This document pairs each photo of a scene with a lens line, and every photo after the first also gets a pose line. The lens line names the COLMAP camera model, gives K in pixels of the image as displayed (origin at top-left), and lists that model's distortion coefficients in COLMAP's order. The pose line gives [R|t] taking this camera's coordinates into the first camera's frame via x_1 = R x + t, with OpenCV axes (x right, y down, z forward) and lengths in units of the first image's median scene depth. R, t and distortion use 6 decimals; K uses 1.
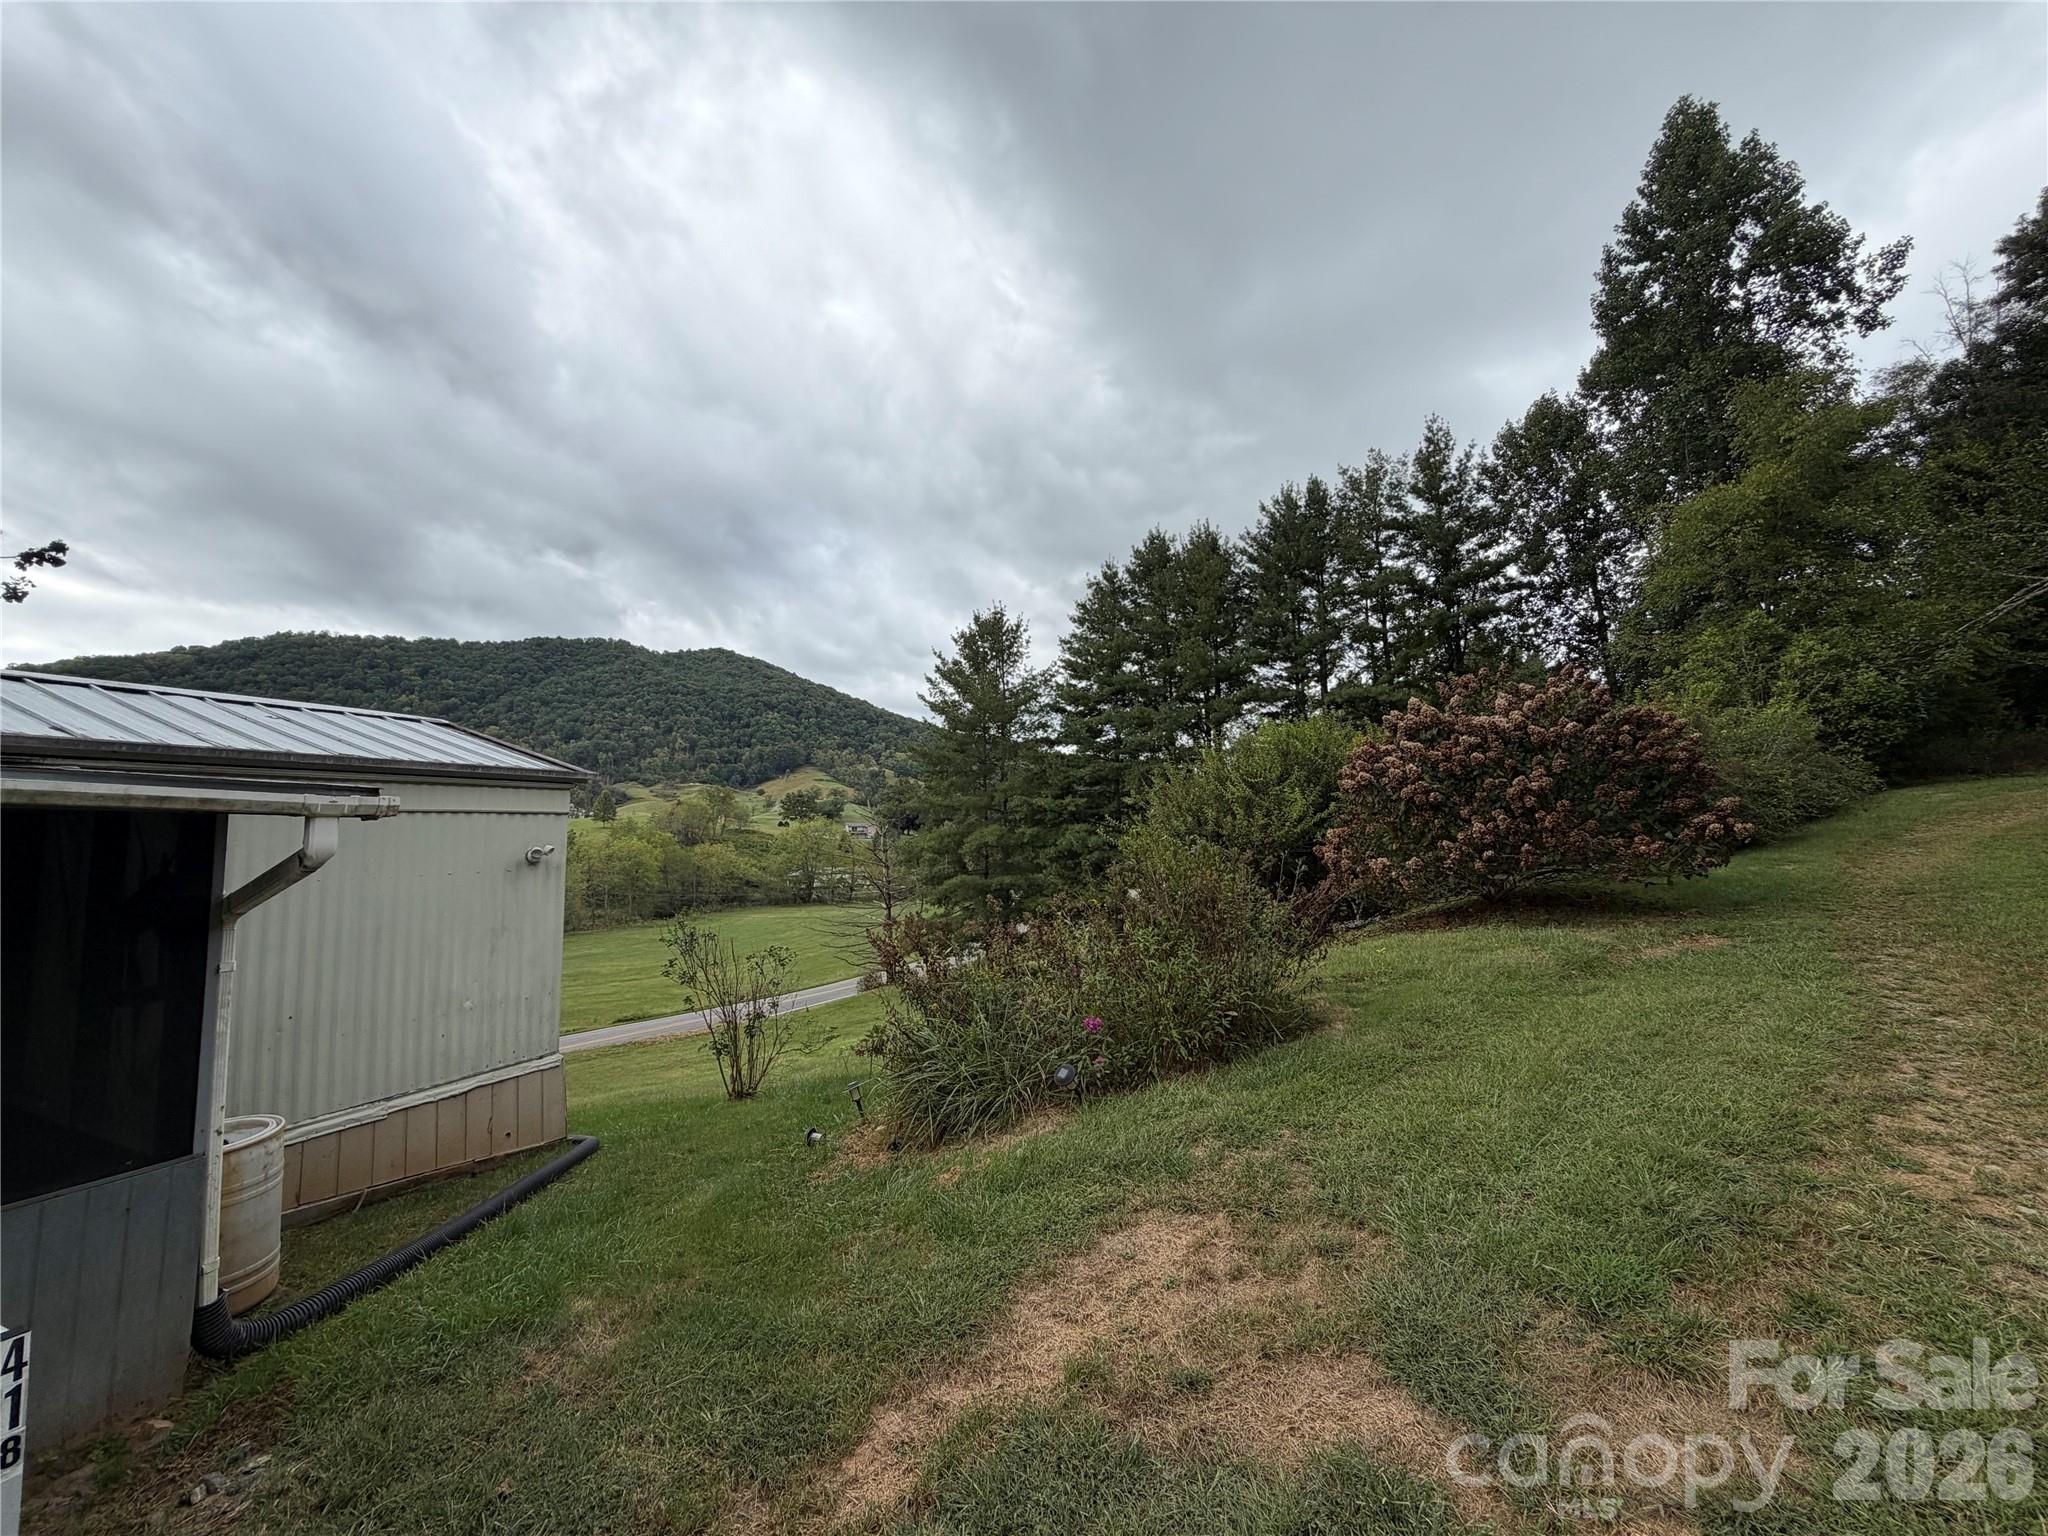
lens RADIAL K [[816.5, 0, 1016.3], [0, 816.5, 767.9], [0, 0, 1]] dist [0.000718, 0.000005]
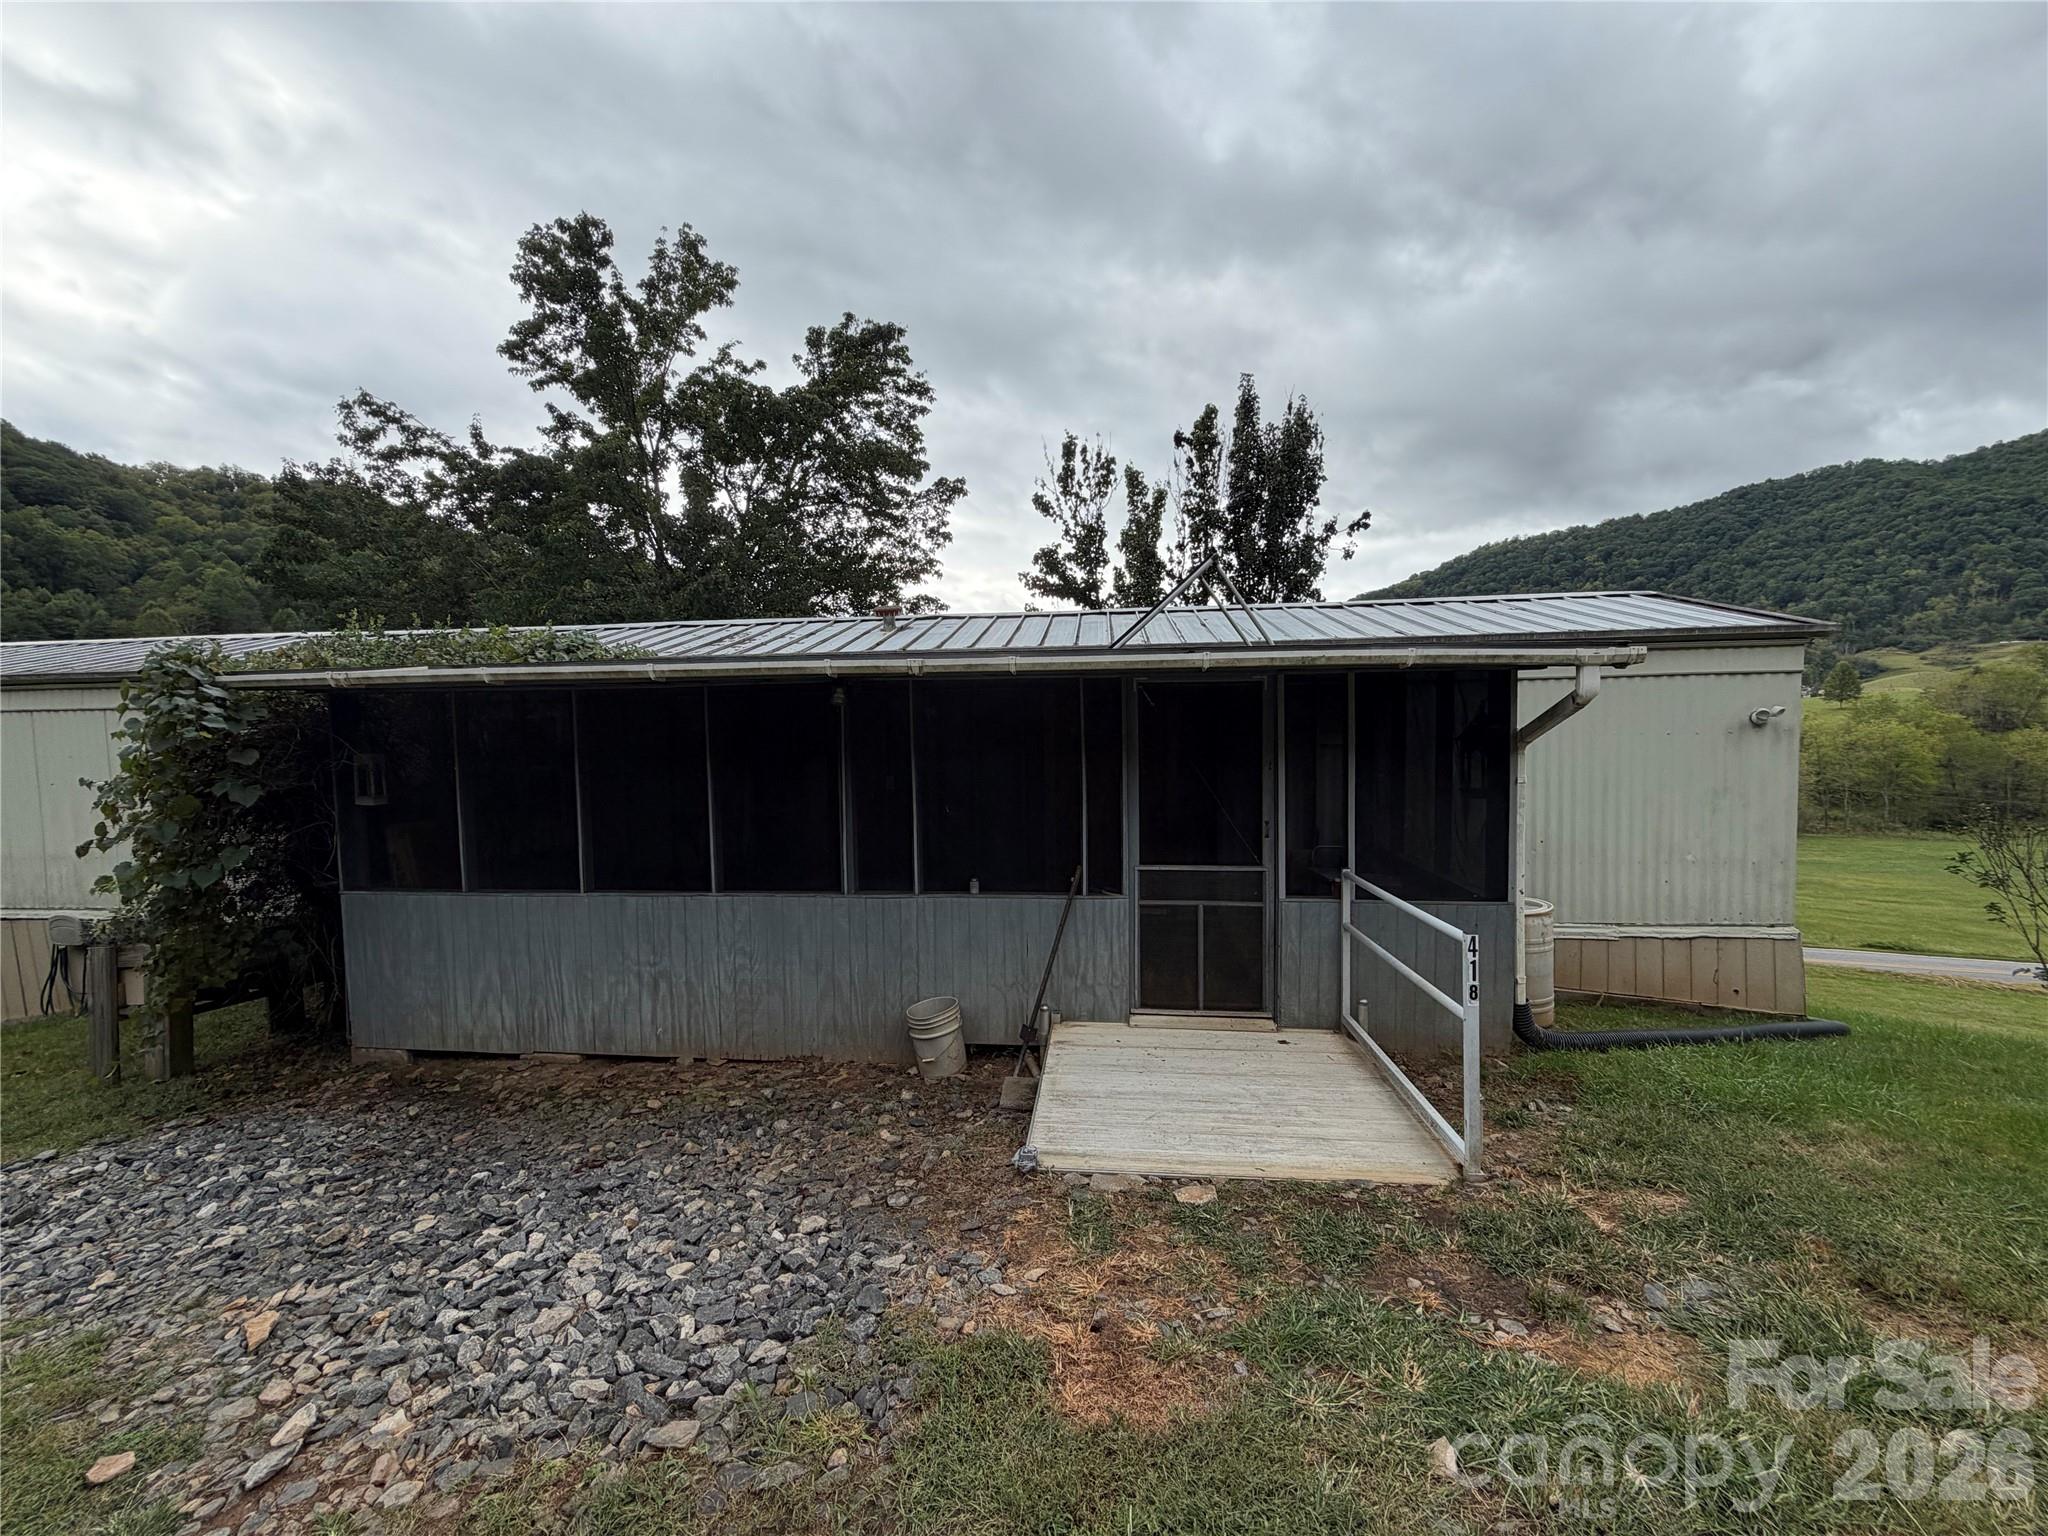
lens RADIAL K [[816.5, 0, 1016.3], [0, 816.5, 767.9], [0, 0, 1]] dist [0.000718, 0.000005]
pose [[0.310084, 0.044331, -0.949675, 0.044537], [0.087835, 0.993304, 0.075047, 0.016634], [0.946643, -0.106686, 0.304114, -0.107421]]
